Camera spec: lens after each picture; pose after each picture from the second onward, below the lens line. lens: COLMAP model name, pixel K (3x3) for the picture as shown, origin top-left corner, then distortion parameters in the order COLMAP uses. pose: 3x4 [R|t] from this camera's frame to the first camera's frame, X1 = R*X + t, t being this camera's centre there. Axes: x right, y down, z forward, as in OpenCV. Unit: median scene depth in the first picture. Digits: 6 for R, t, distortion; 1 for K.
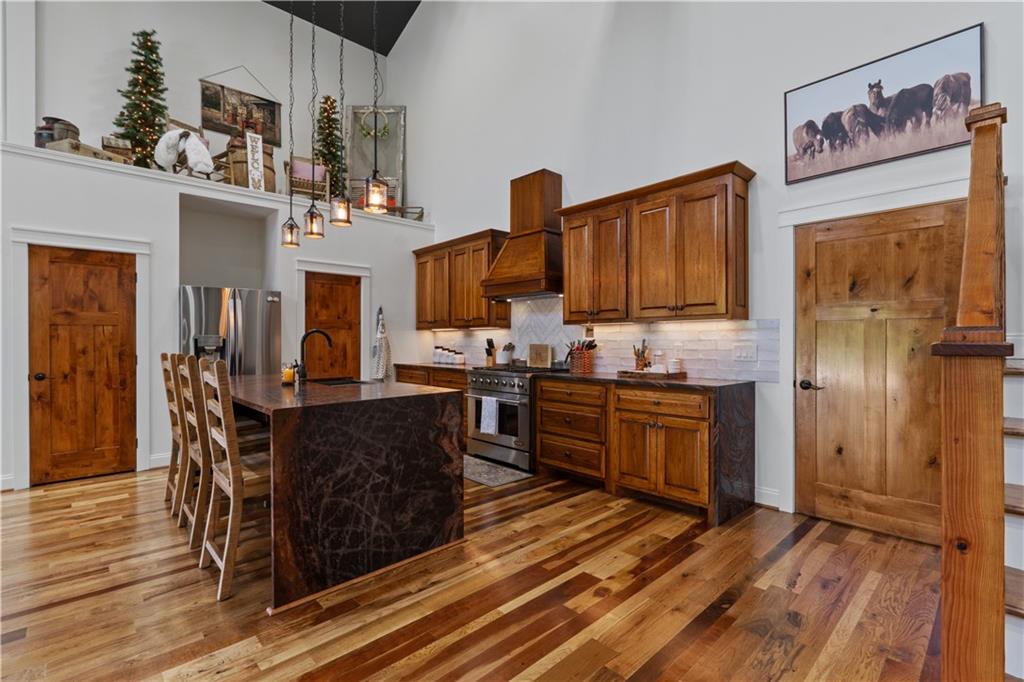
lens RADIAL K [[468.5, 0, 513.4], [0, 468.5, 341.1], [0, 0, 1]] dist [-0.009428, 0.001797]
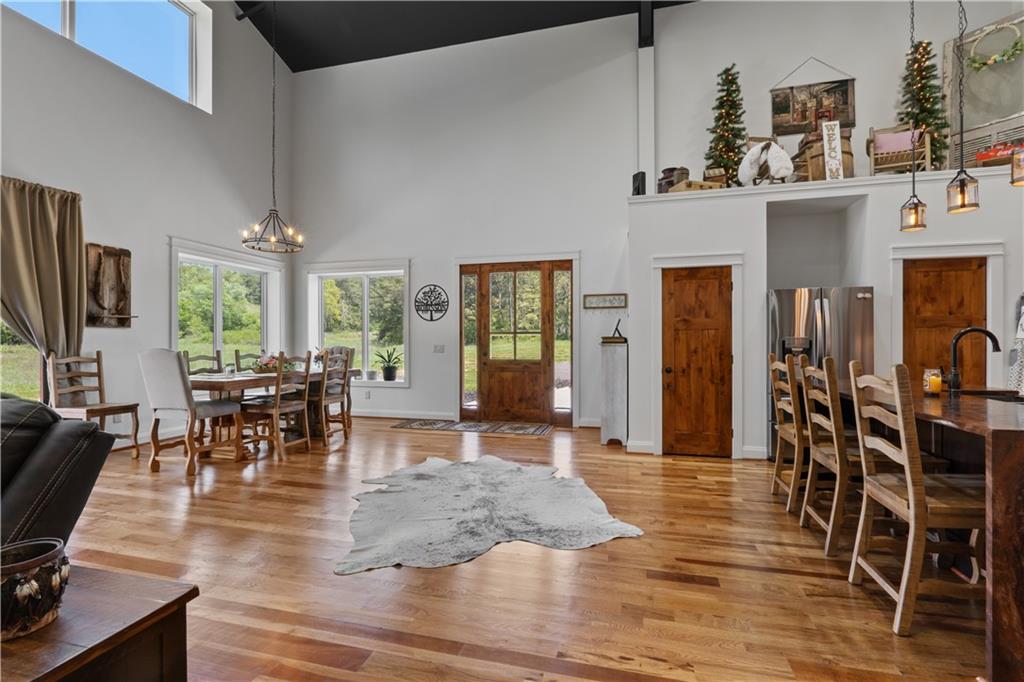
lens RADIAL K [[468.5, 0, 513.9], [0, 468.5, 341.6], [0, 0, 1]] dist [-0.009428, 0.001797]
pose [[0.530664, -0.001806, -0.847580, -0.133899], [0.000119, 0.999998, -0.002056, -0.000313], [0.847582, 0.000991, 0.530663, -0.047514]]
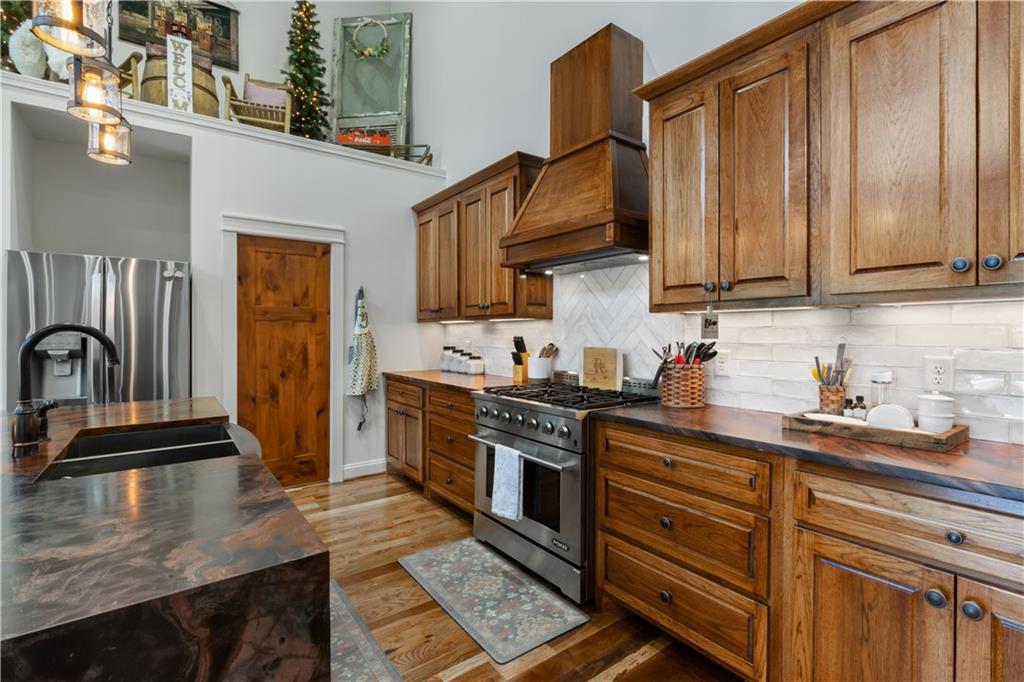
lens RADIAL K [[468.5, 0, 517.3], [0, 468.5, 334.6], [0, 0, 1]] dist [-0.009428, 0.001797]
pose [[0.994026, 0.001408, -0.109136, 0.019645], [-0.000886, 0.999988, 0.004833, -0.013732], [0.109141, -0.004707, 0.994015, 0.493320]]
